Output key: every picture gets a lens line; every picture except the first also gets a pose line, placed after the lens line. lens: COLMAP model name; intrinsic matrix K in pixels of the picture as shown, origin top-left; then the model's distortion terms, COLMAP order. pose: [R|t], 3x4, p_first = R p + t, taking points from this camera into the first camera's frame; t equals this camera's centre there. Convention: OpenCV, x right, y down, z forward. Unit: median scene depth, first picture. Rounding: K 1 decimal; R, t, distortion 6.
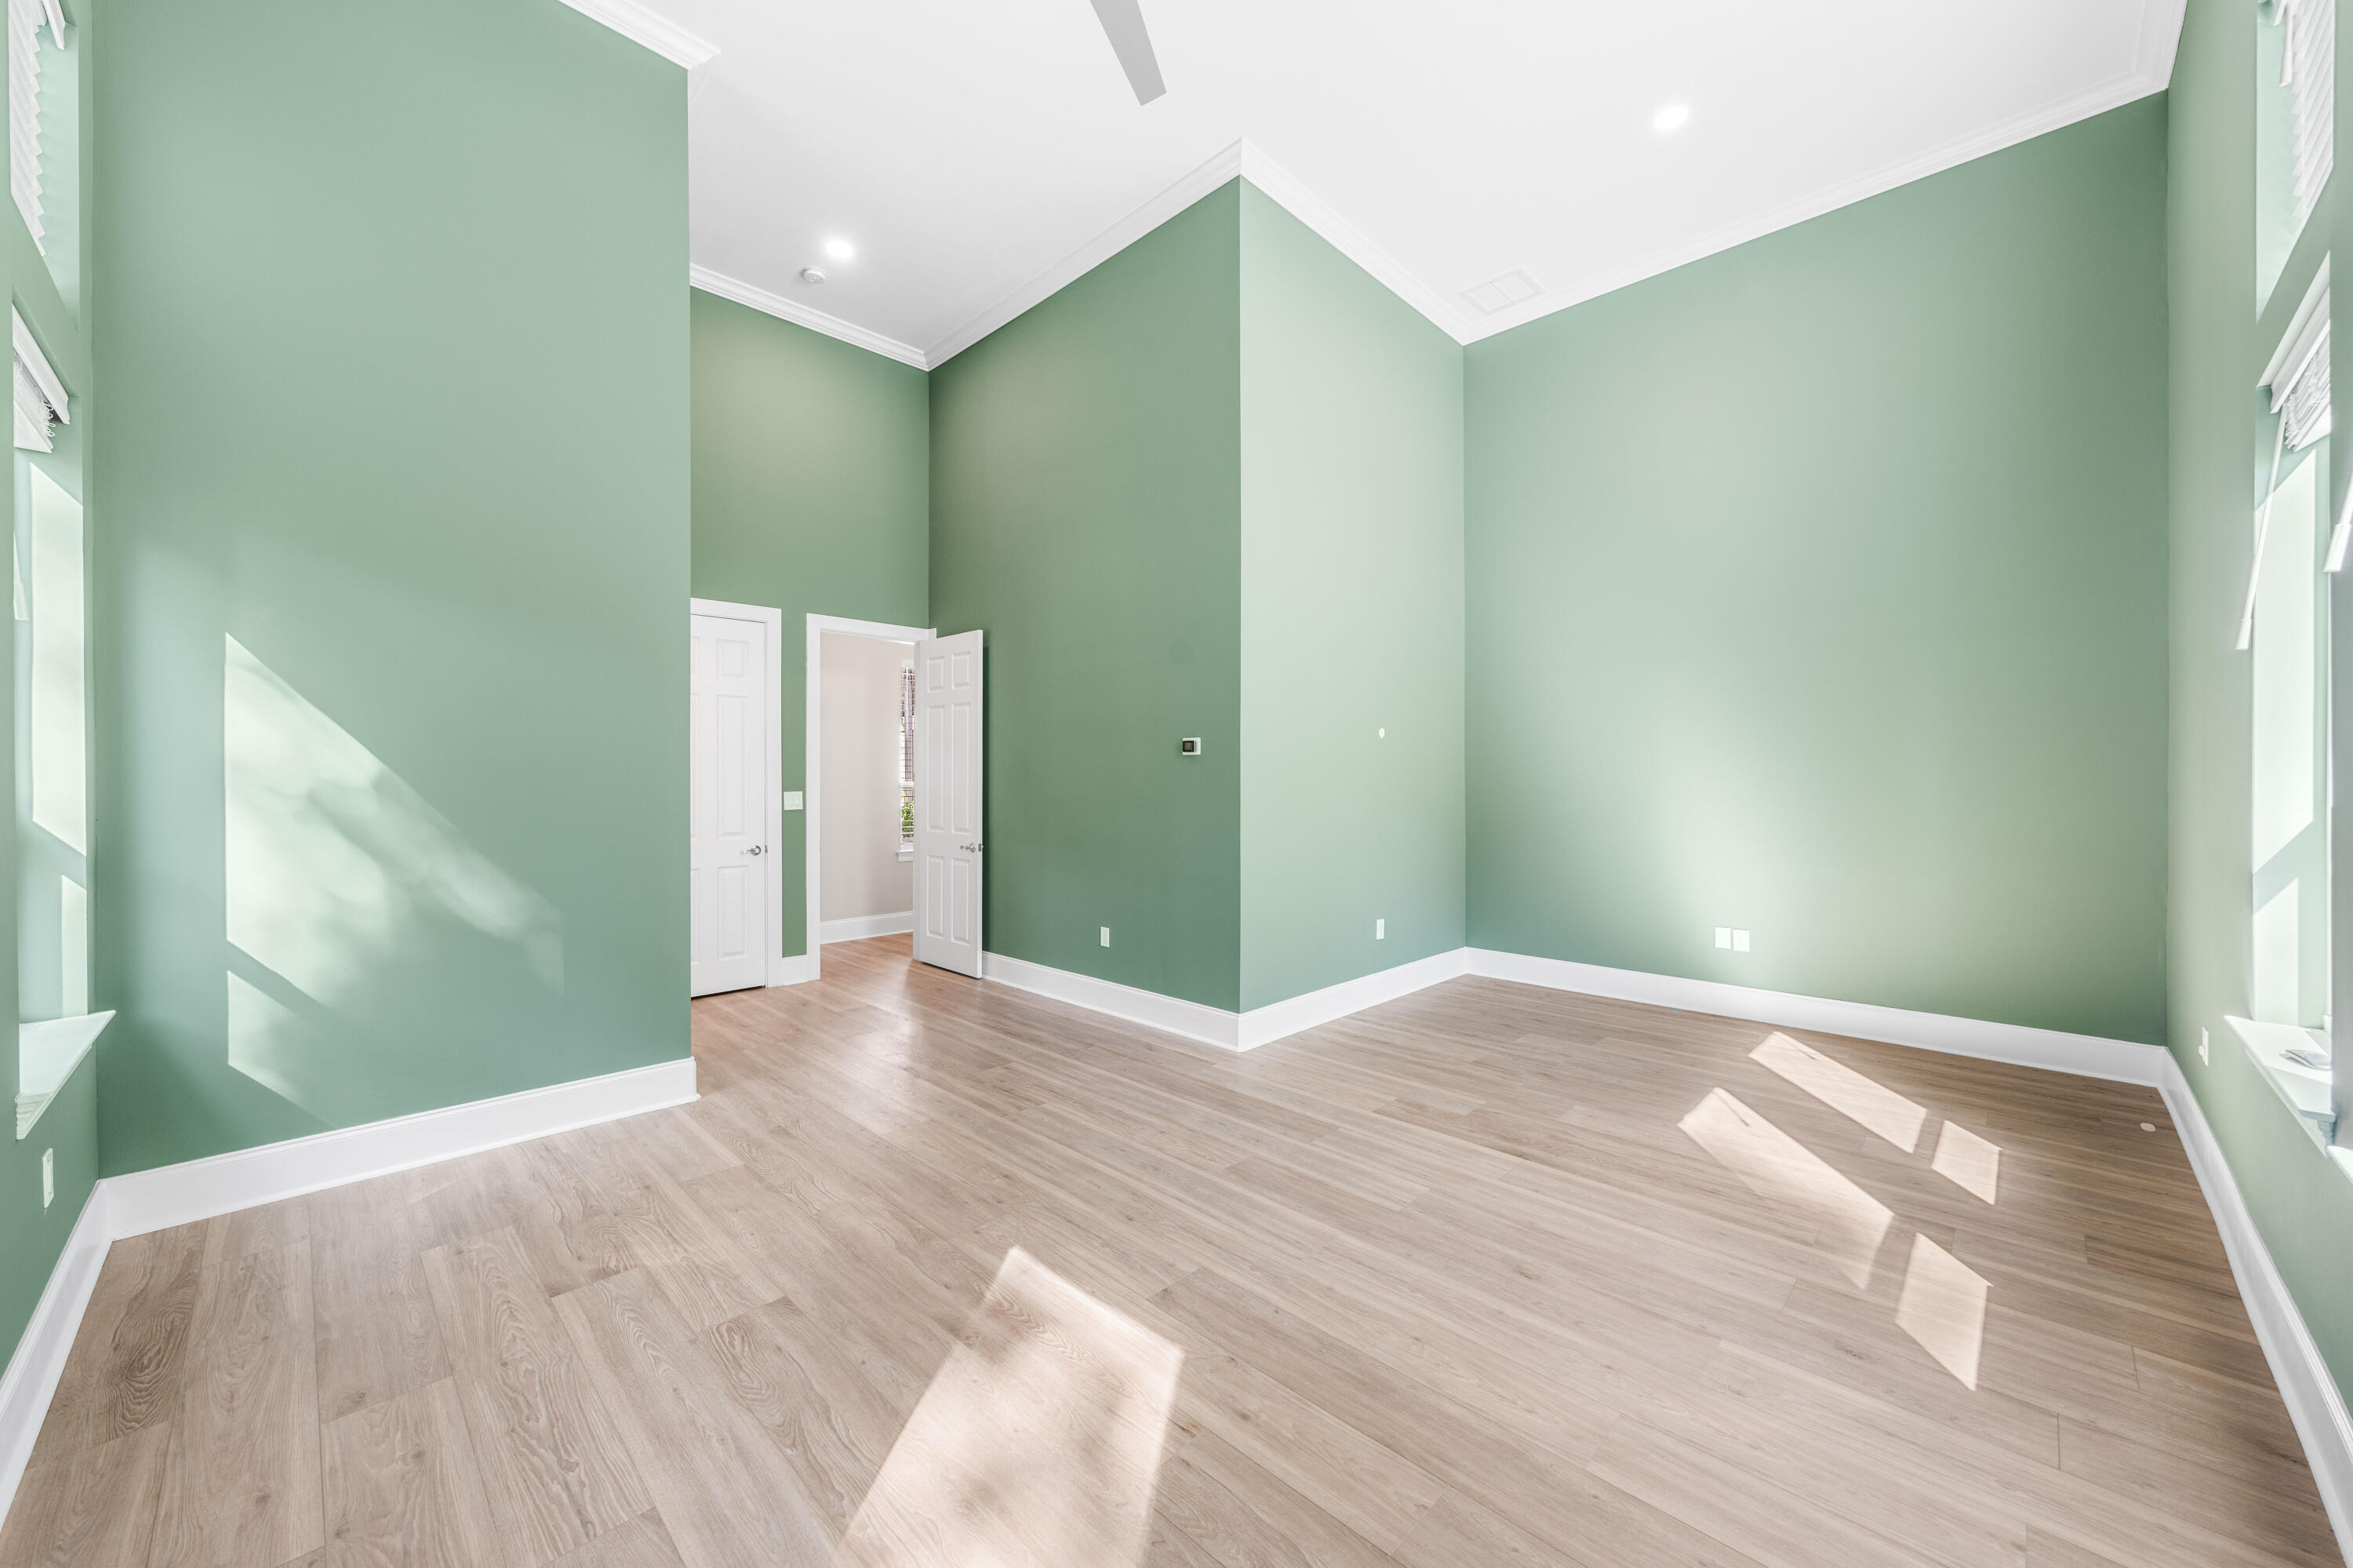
lens RADIAL K [[875.9, 0, 1179.5], [0, 875.9, 798.0], [0, 0, 1]] dist [-0.009741, -0.000209]
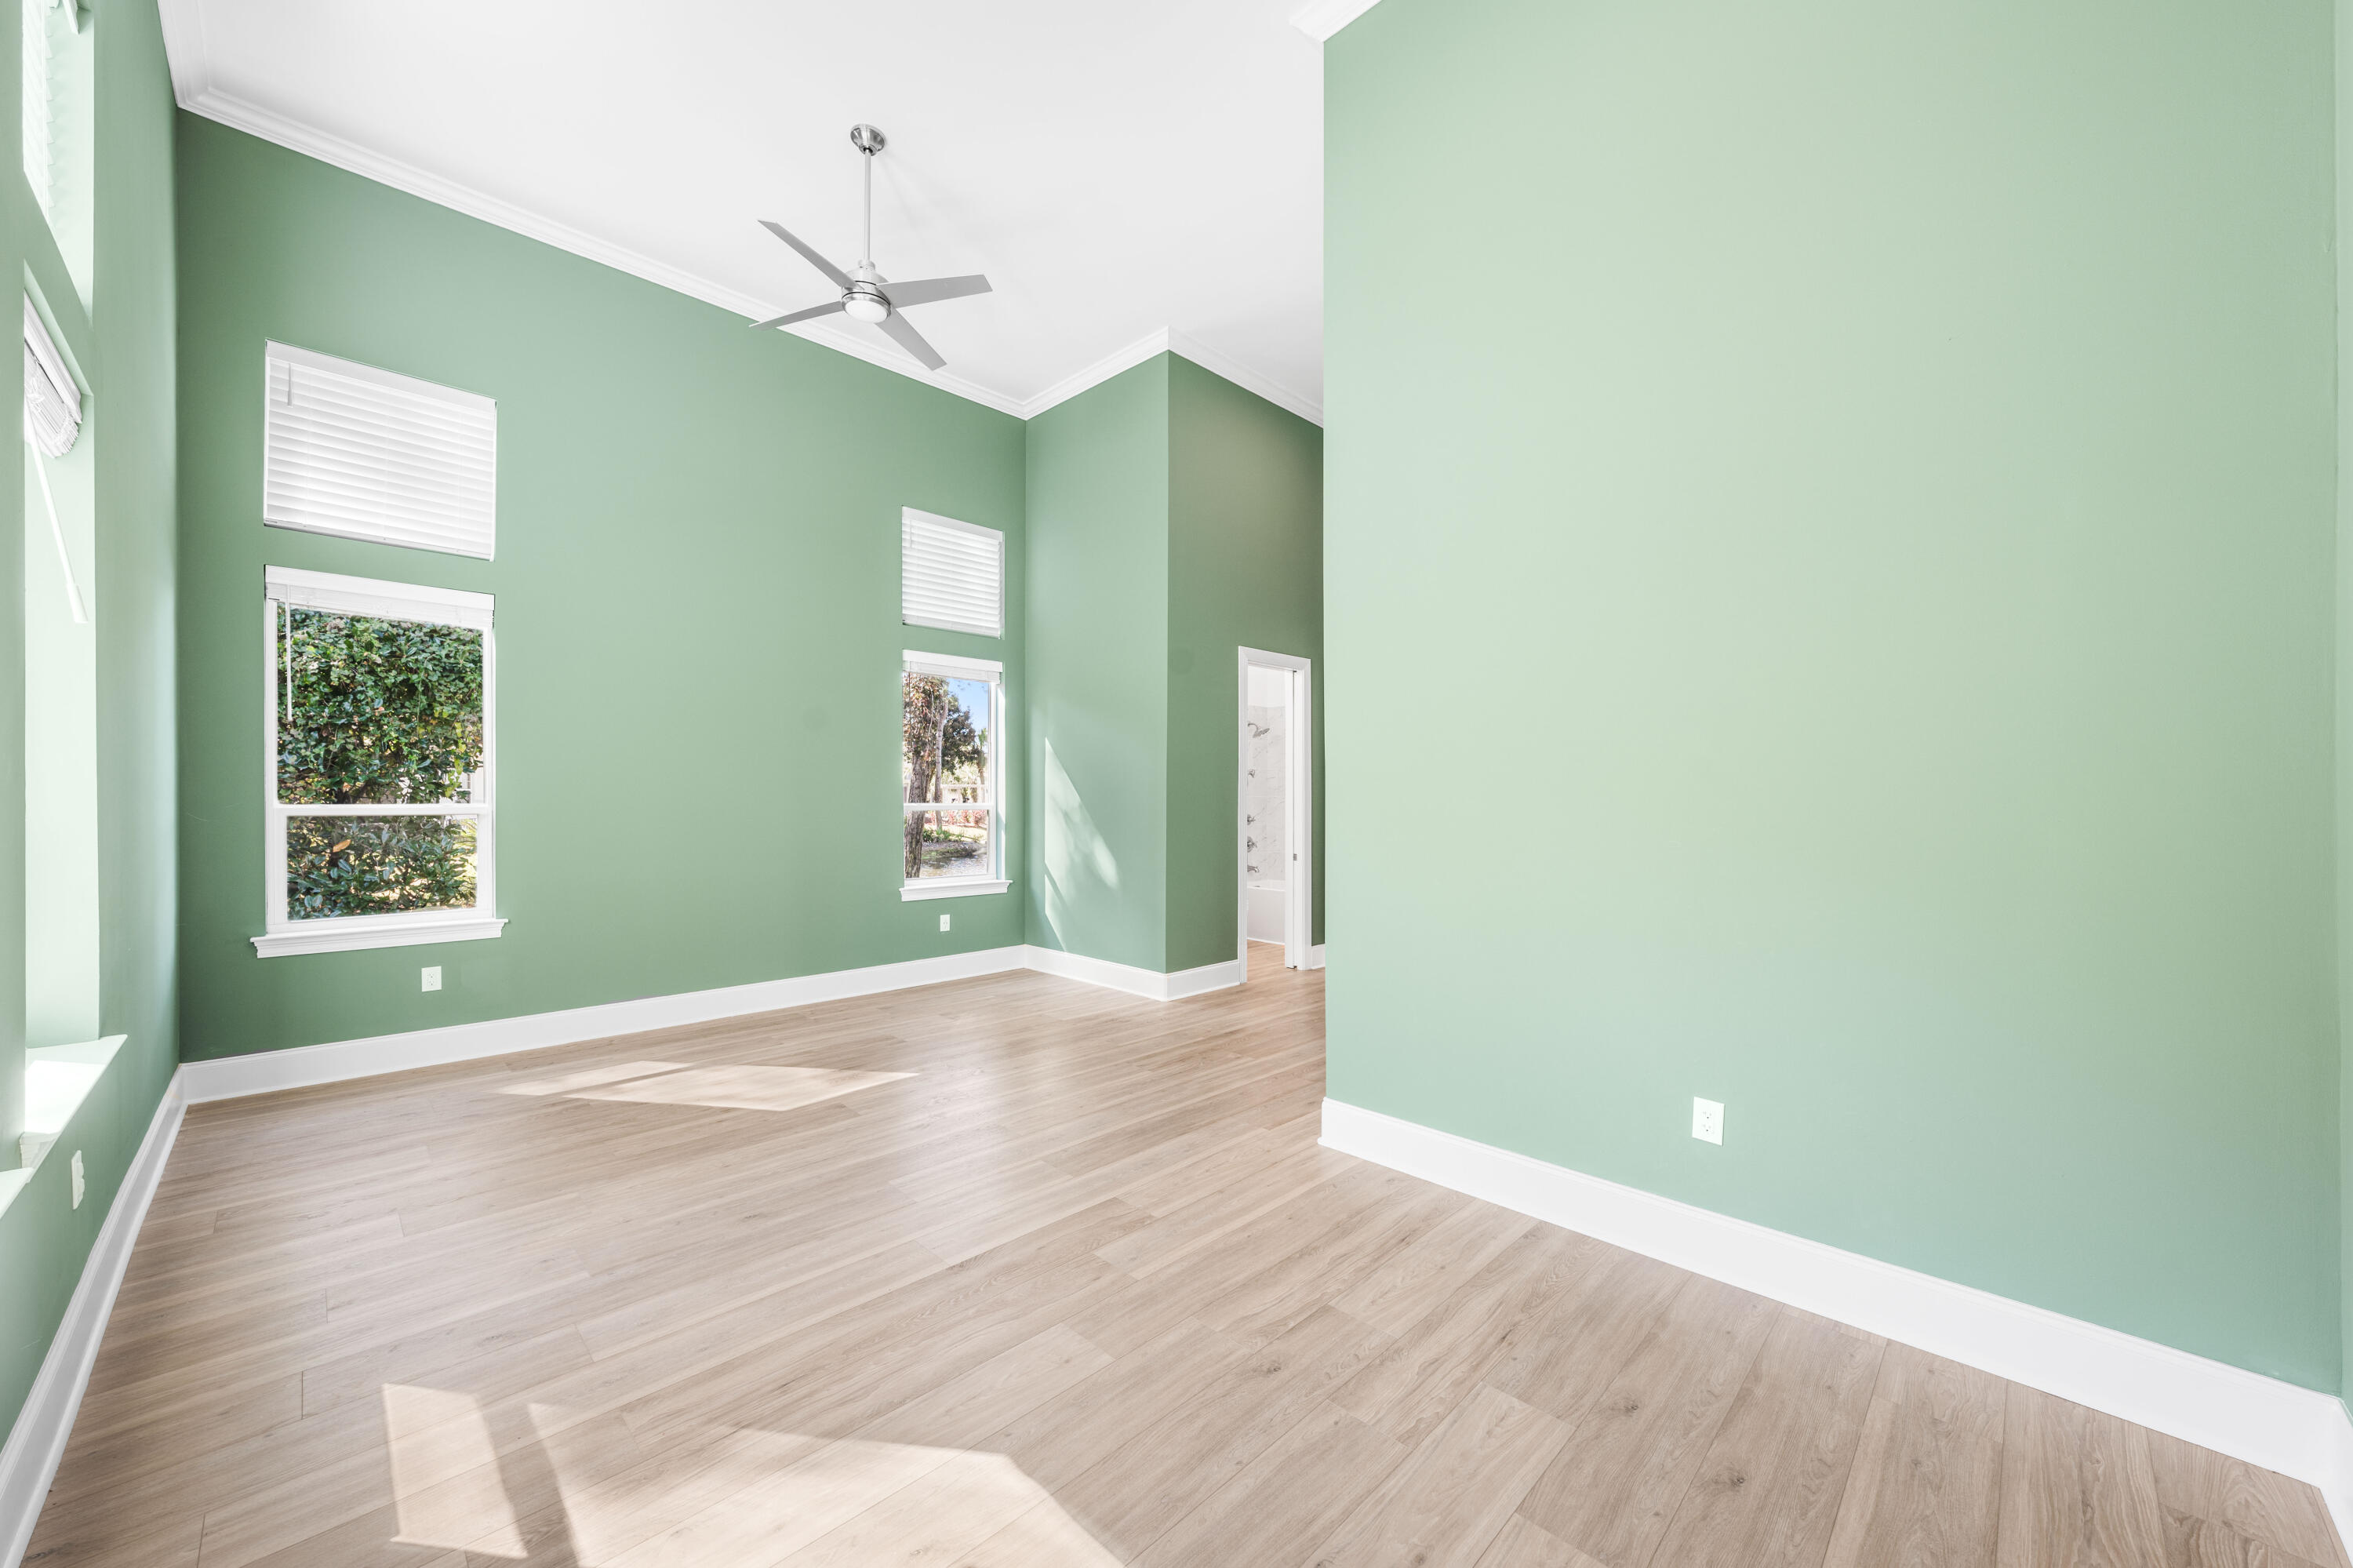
lens RADIAL K [[875.9, 0, 1179.5], [0, 875.9, 798.0], [0, 0, 1]] dist [-0.009741, -0.000209]
pose [[-0.005138, 0.003362, -0.999981, 1.222096], [-0.031110, 0.999510, 0.003520, -0.035101], [0.999503, 0.031128, -0.005031, 1.215182]]
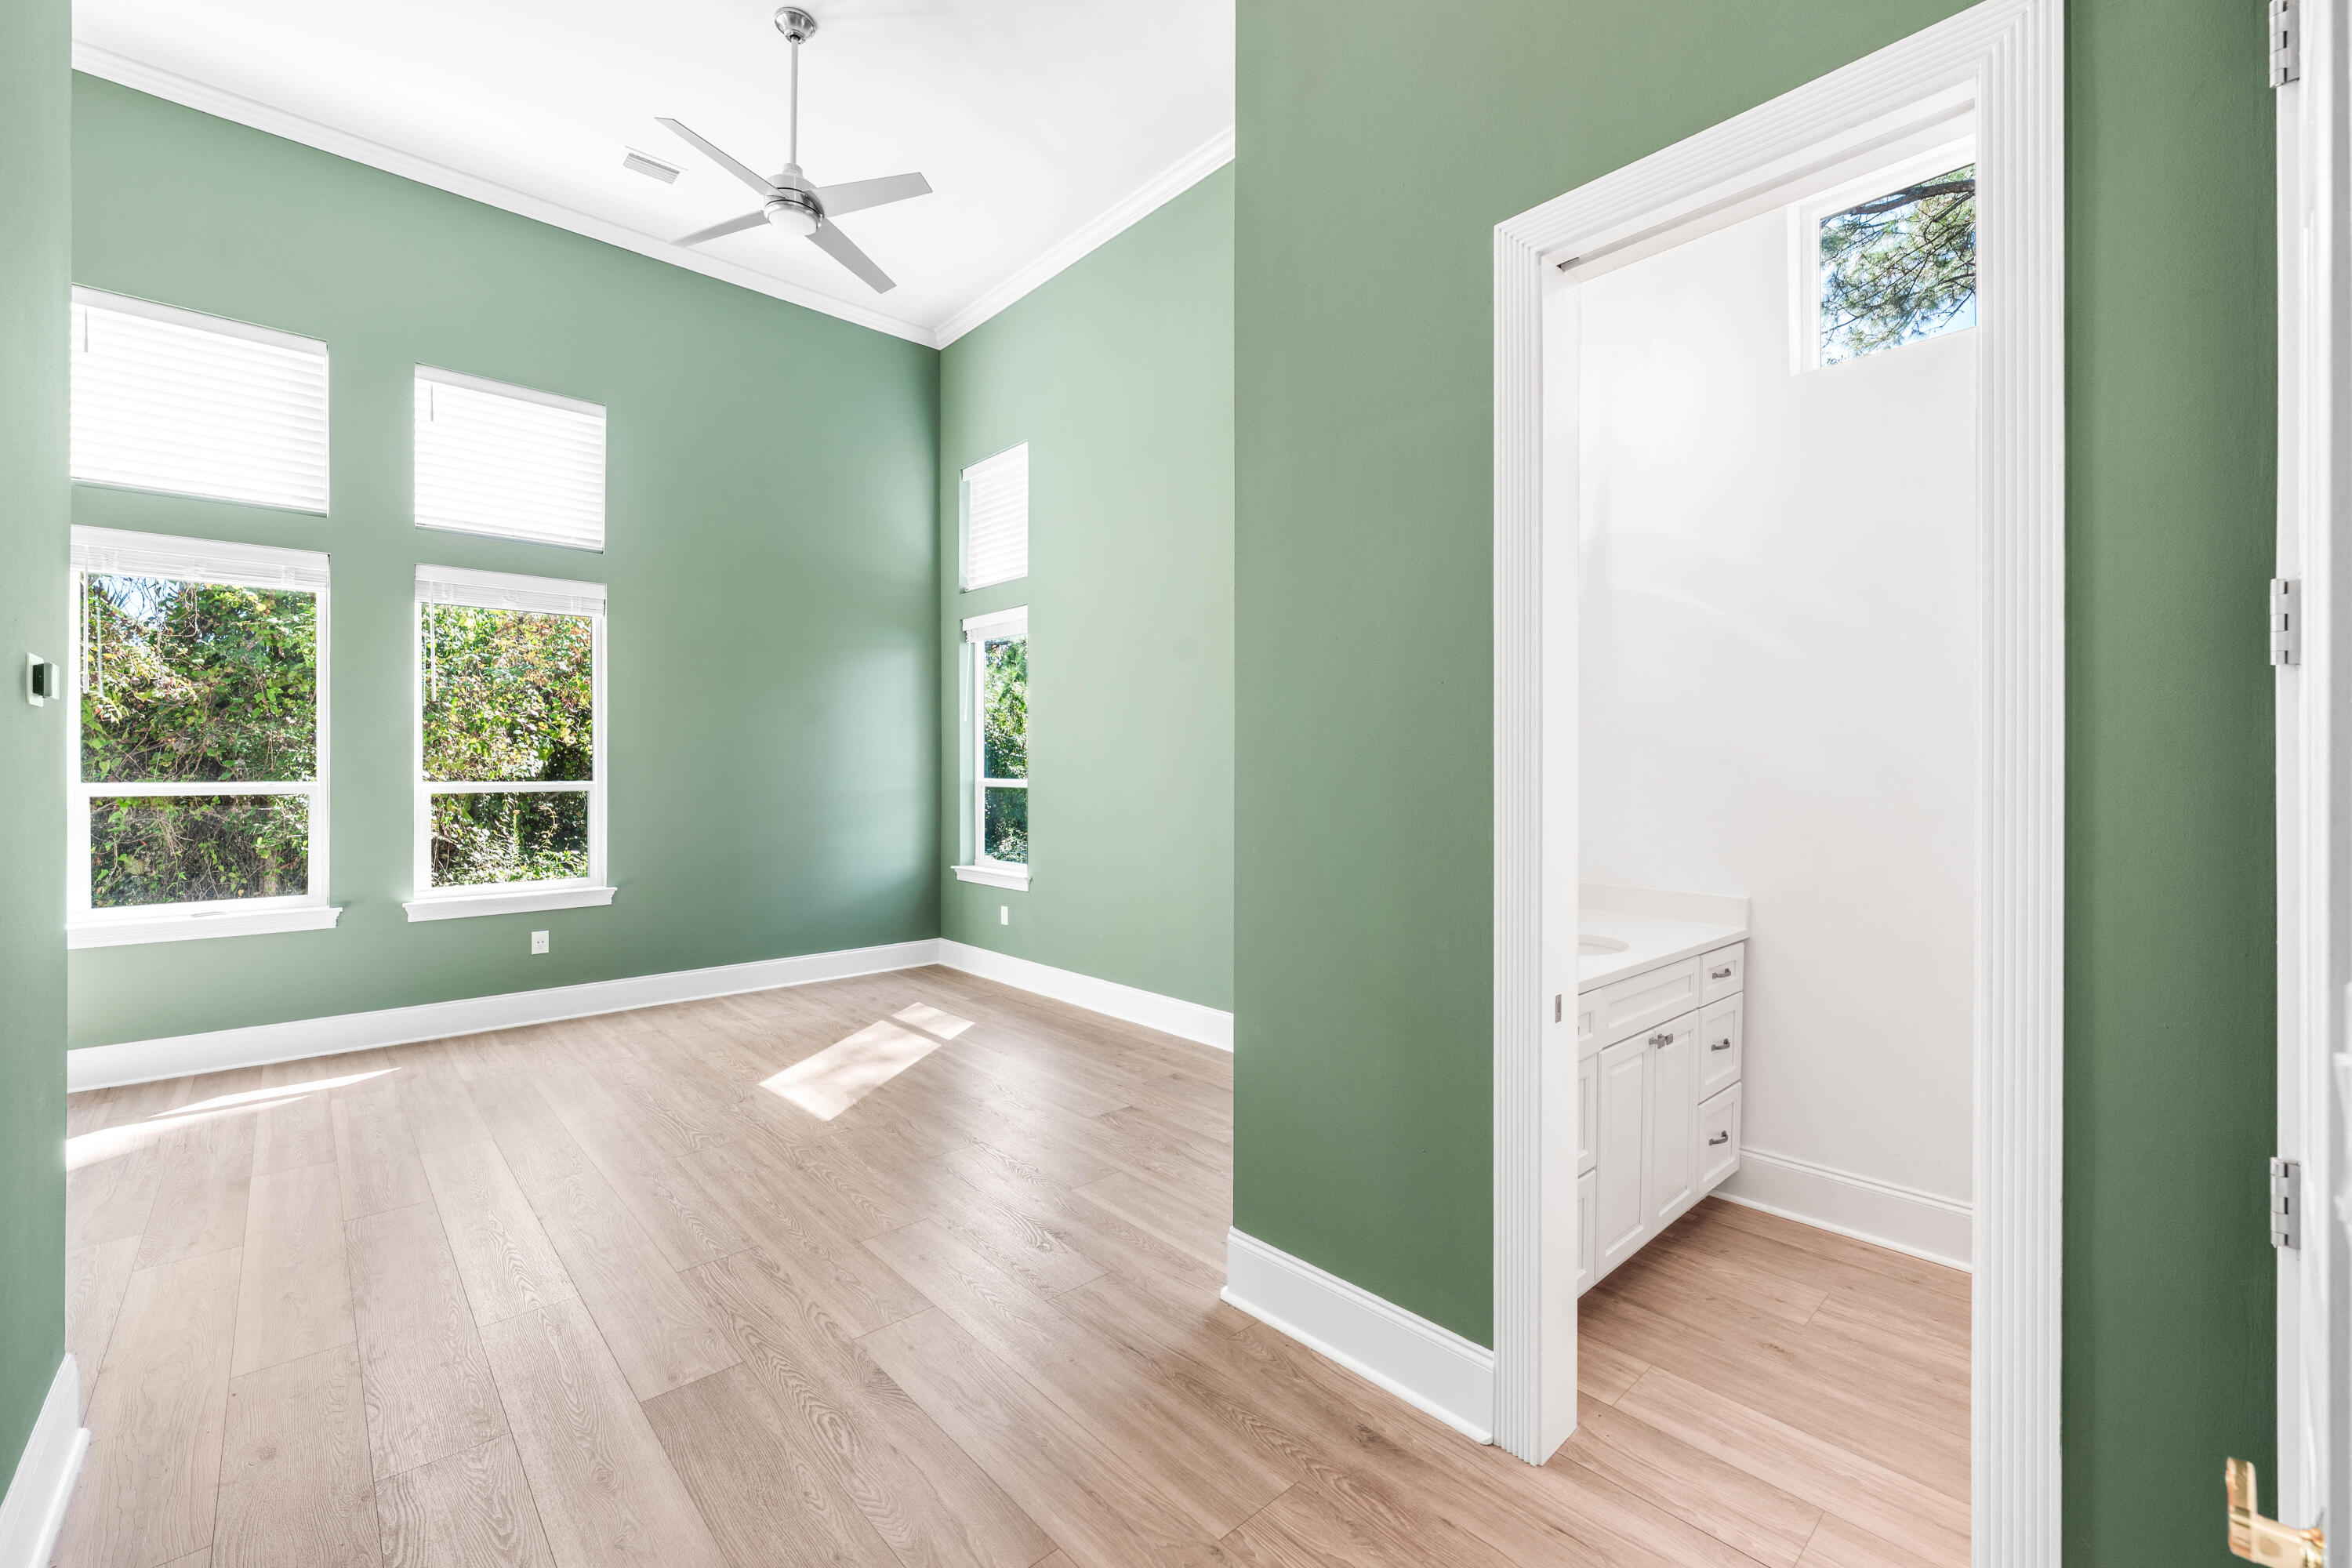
lens RADIAL K [[966.4, 0, 1174.4], [0, 966.4, 773.1], [0, 0, 1]] dist [-0.001328, -0.000163]
pose [[-0.998320, 0.000270, 0.057932, -0.661981], [0.001746, 0.999675, 0.025436, -0.046262], [-0.057907, 0.025495, -0.997996, 1.984535]]
